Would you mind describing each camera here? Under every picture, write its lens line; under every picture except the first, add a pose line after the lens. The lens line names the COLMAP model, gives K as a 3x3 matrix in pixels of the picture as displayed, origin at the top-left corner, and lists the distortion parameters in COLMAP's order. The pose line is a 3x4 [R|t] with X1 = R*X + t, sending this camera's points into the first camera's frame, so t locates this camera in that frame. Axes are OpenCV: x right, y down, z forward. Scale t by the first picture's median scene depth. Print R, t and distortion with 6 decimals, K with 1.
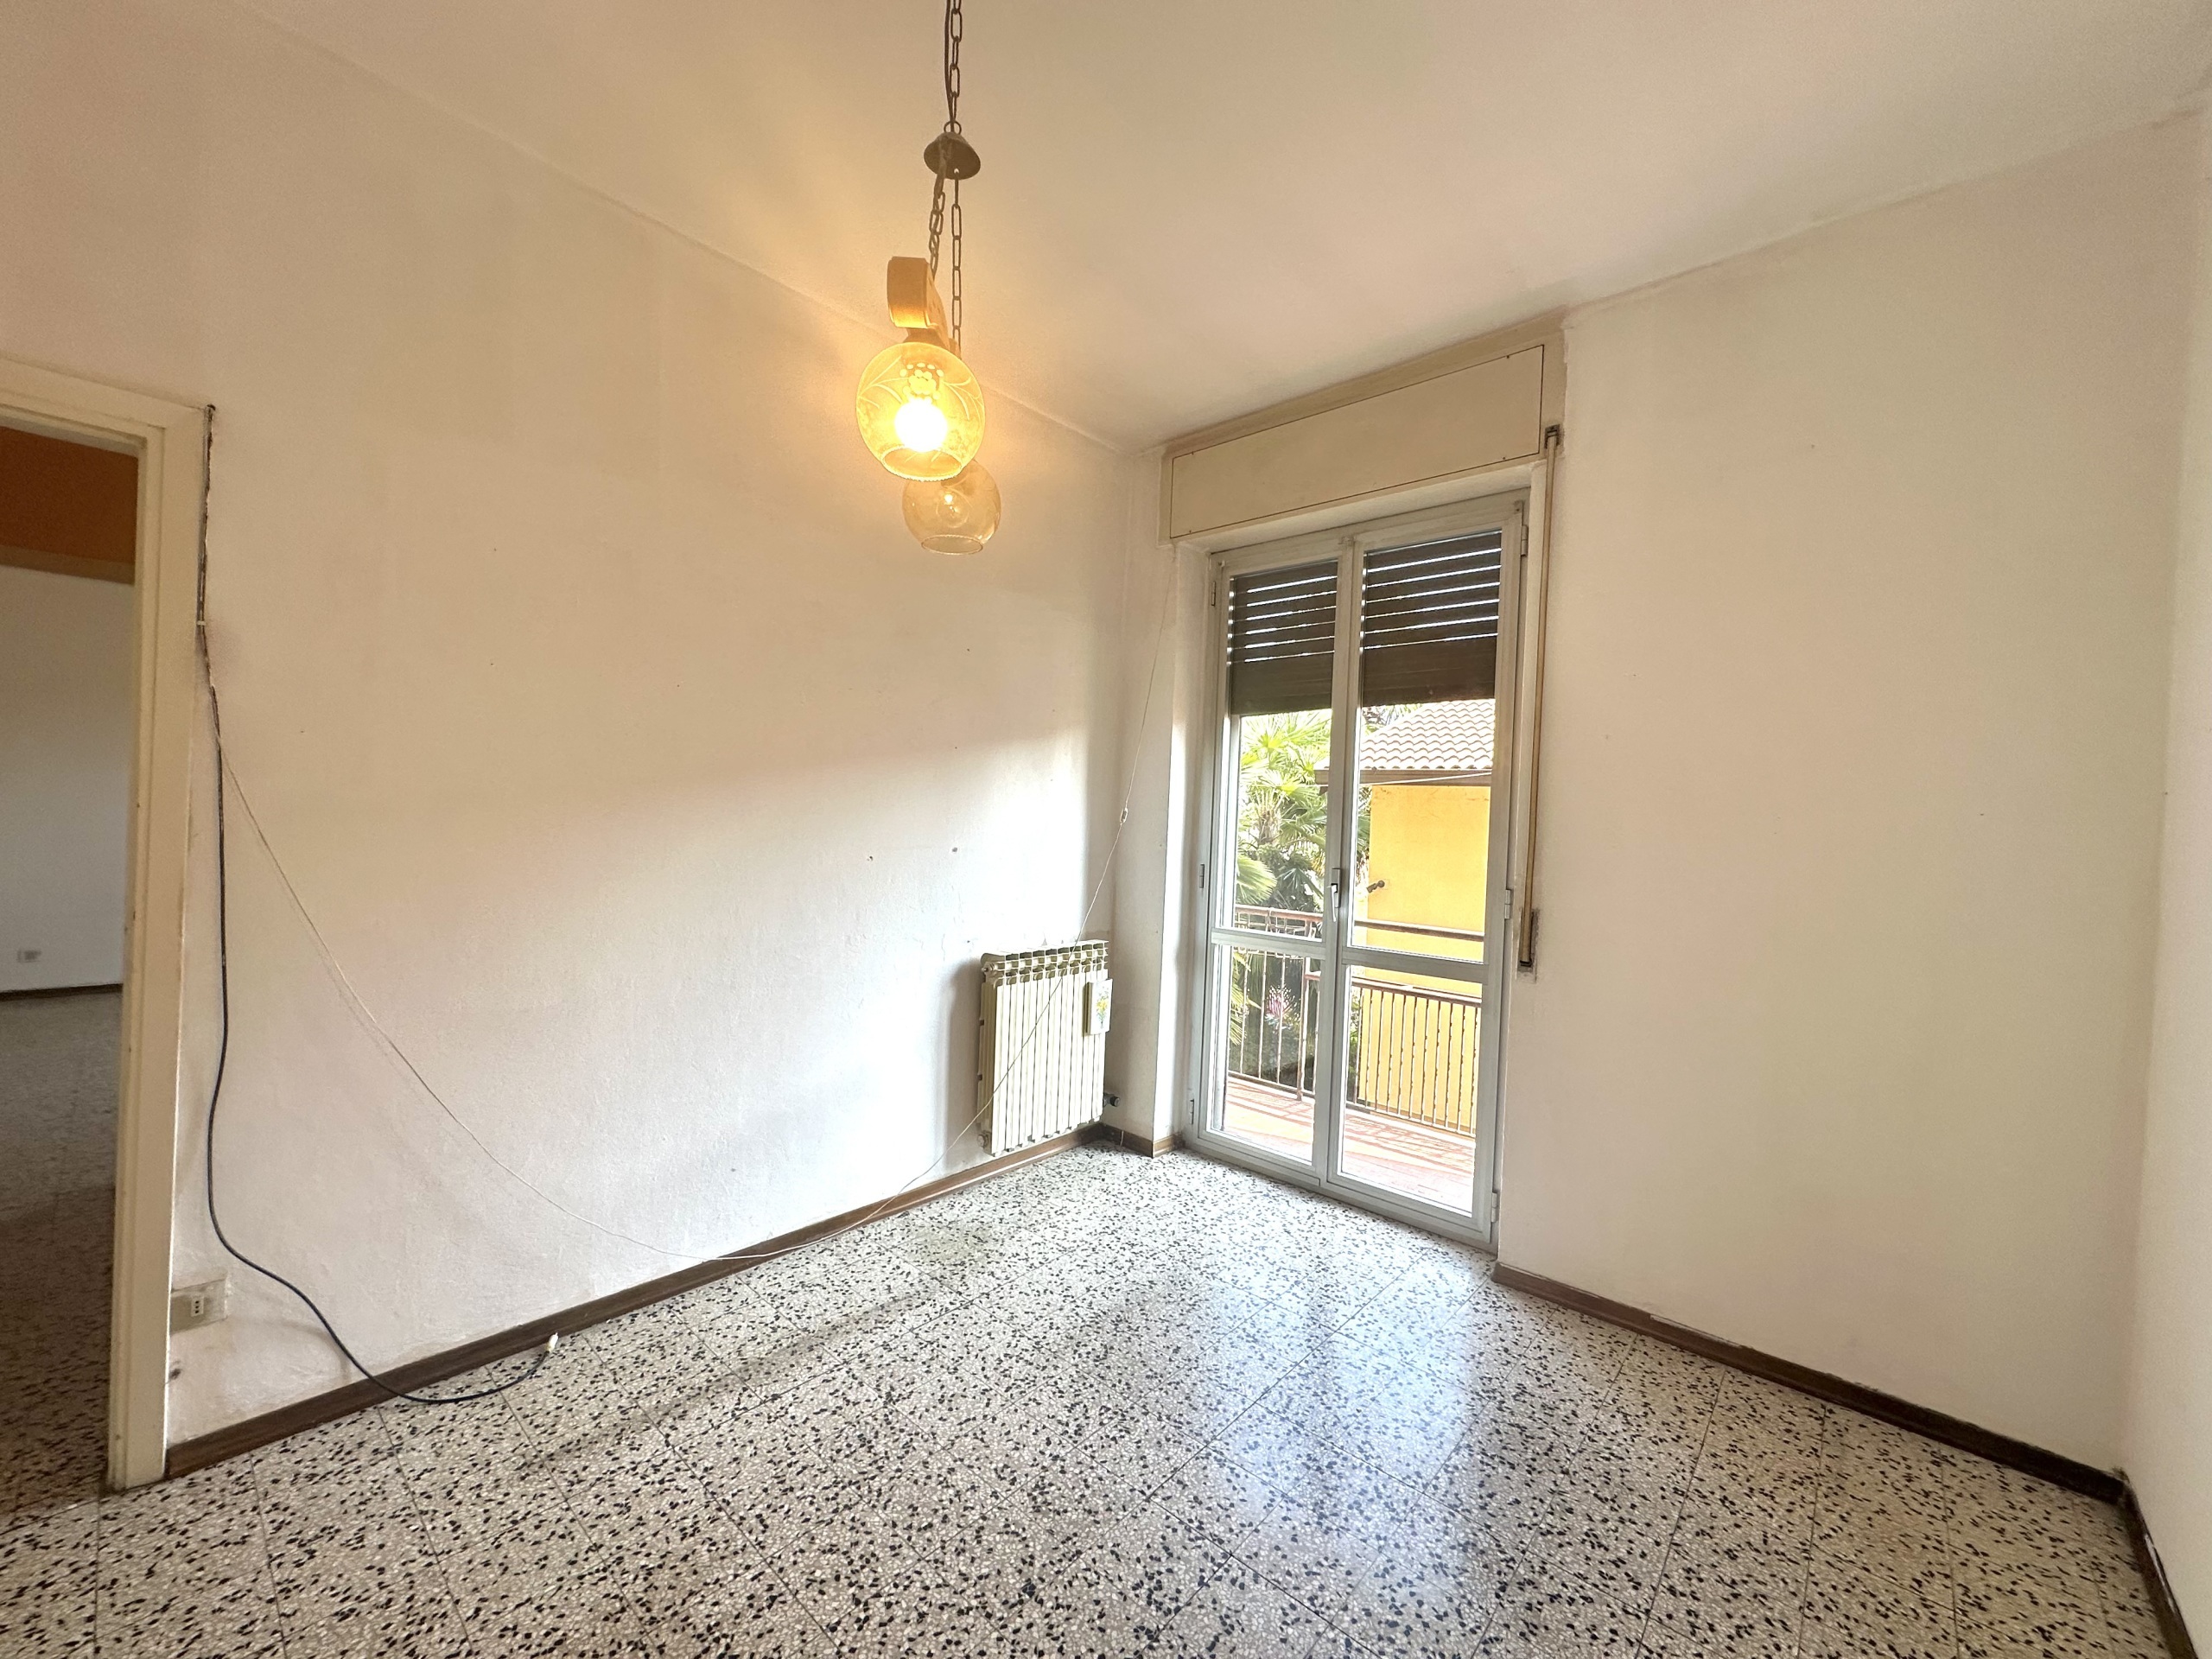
lens RADIAL K [[879.8, 0, 1107.9], [0, 879.8, 826.6], [0, 0, 1]] dist [-0.004616, 0.001472]
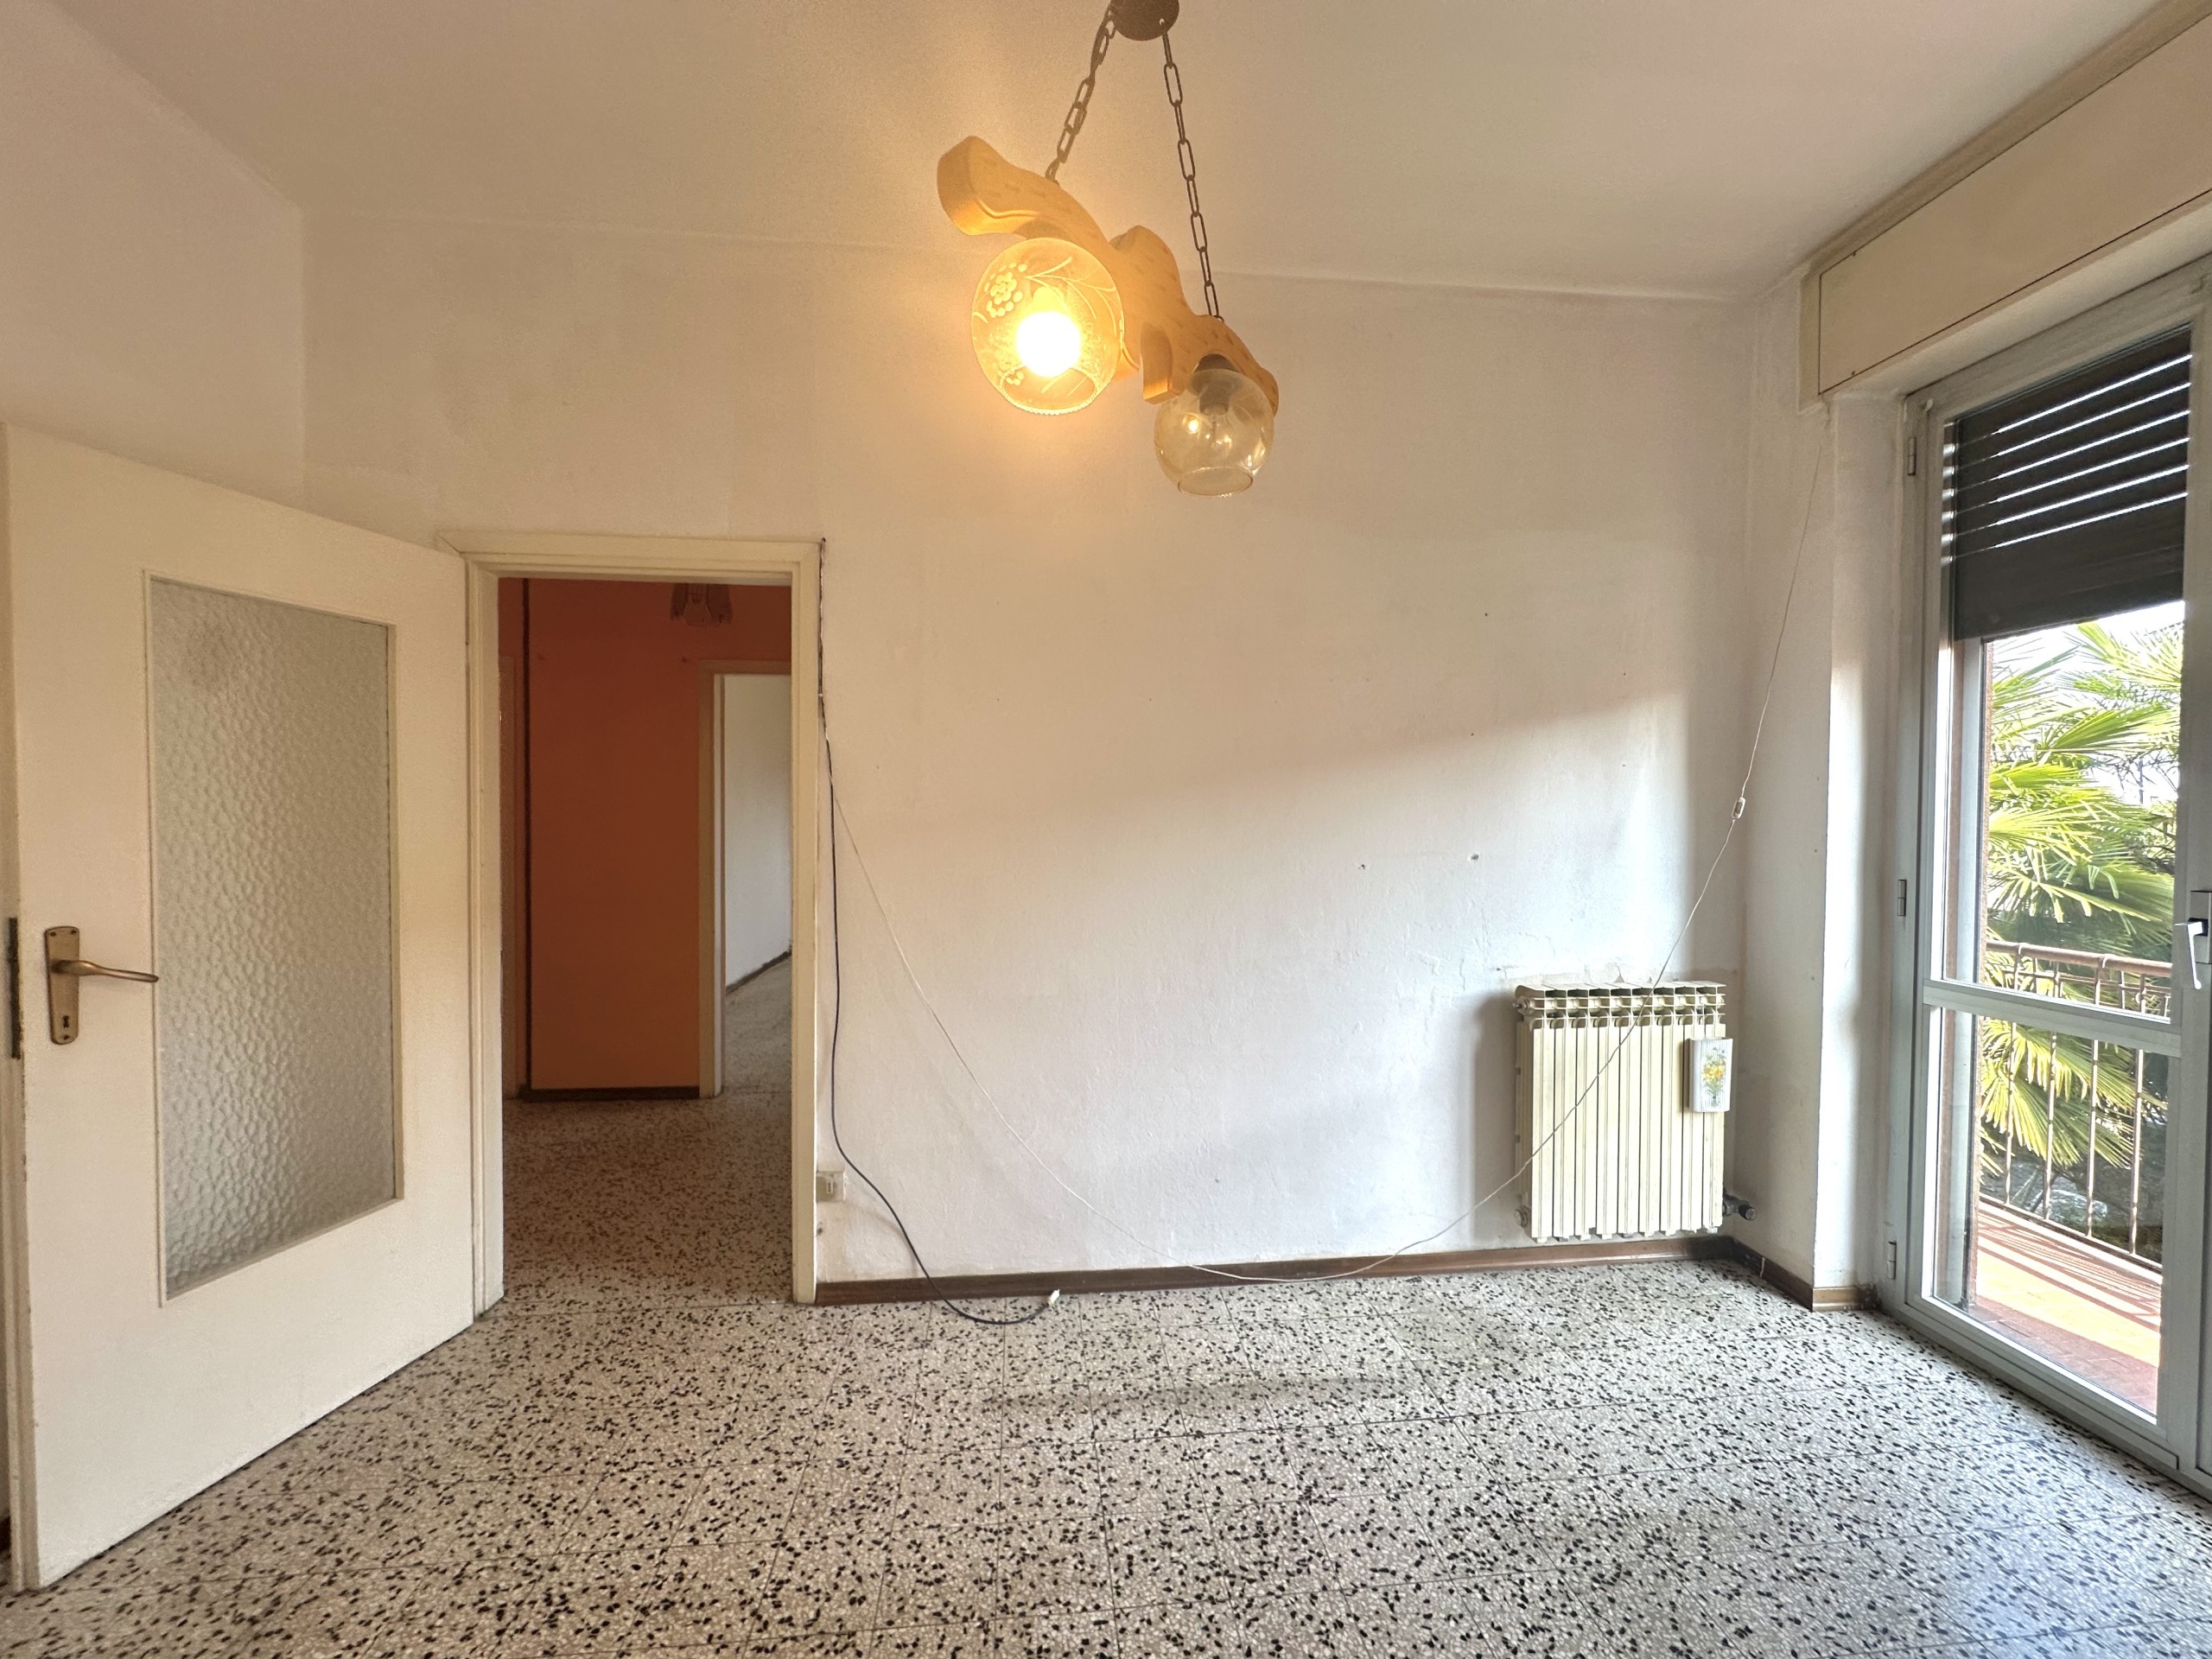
lens RADIAL K [[879.8, 0, 1107.9], [0, 879.8, 826.6], [0, 0, 1]] dist [-0.004616, 0.001472]
pose [[0.735561, -0.024802, -0.677004, 0.190766], [0.018914, 0.999692, -0.016074, 0.005734], [0.677194, -0.000982, 0.735804, 0.216434]]
